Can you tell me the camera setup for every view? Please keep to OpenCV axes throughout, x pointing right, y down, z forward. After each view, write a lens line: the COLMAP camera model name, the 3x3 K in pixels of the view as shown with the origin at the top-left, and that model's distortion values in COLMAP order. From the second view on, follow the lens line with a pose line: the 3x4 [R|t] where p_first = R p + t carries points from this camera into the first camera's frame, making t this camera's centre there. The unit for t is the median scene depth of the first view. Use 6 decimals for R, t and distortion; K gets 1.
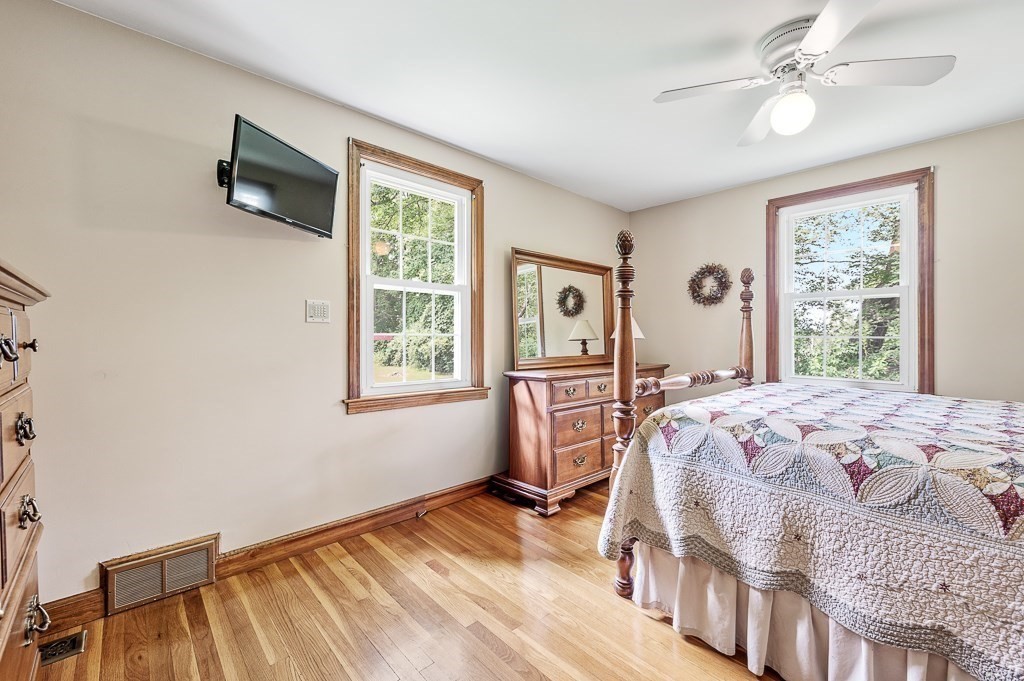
lens RADIAL K [[419.7, 0, 512.9], [0, 419.7, 338.9], [0, 0, 1]] dist [-0.010730, 0.000173]
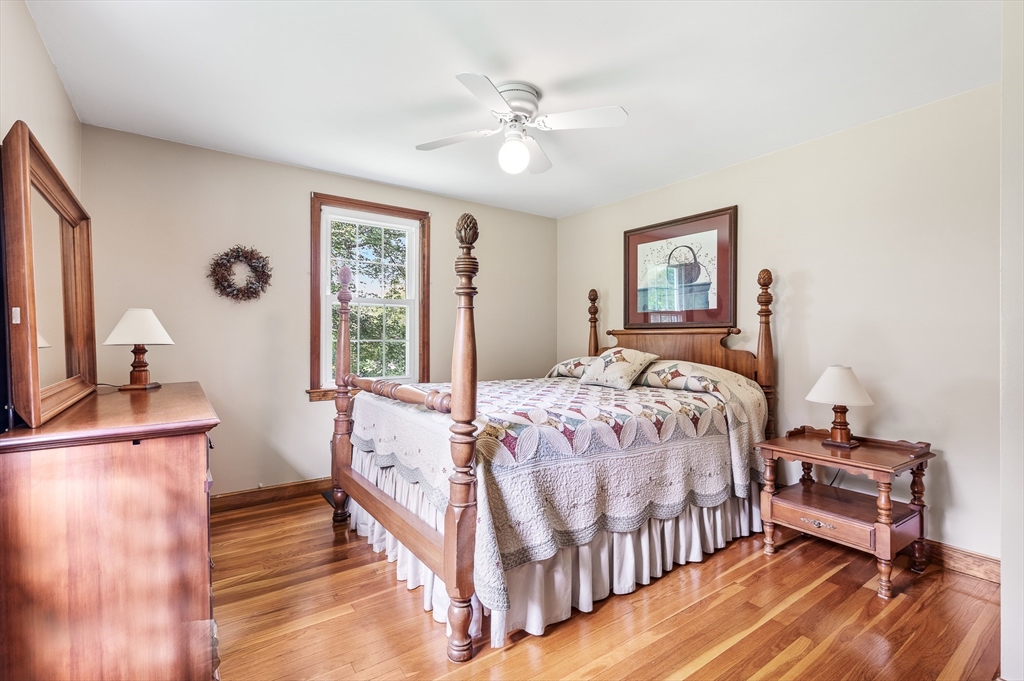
lens RADIAL K [[458.7, 0, 506.7], [0, 458.7, 342.4], [0, 0, 1]] dist [0.000773, 0.000282]
pose [[0.126184, -0.009784, 0.991959, -0.671147], [0.004902, 0.999945, 0.009239, -0.015056], [-0.991995, 0.003696, 0.126225, 0.885829]]
